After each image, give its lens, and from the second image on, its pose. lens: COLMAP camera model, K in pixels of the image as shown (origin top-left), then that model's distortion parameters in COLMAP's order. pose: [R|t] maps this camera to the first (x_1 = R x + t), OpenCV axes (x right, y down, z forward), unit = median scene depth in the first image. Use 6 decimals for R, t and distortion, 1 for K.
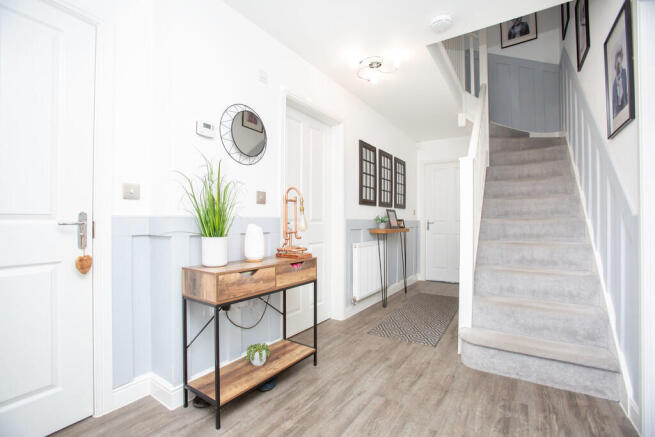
lens RADIAL K [[298.4, 0, 326.2], [0, 298.4, 219.0], [0, 0, 1]] dist [-0.069580, 0.027704]
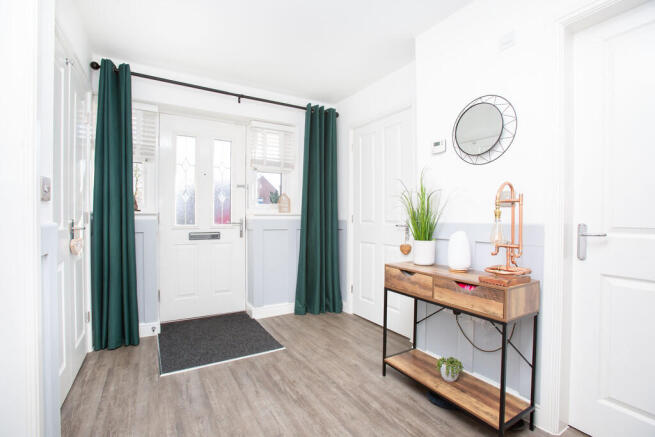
lens RADIAL K [[298.4, 0, 326.2], [0, 298.4, 219.0], [0, 0, 1]] dist [-0.069580, 0.027704]
pose [[-0.428549, 0.001798, -0.903517, 0.833040], [0.007093, 0.999974, -0.001374, -0.024911], [0.903491, -0.006997, -0.428550, 1.108965]]
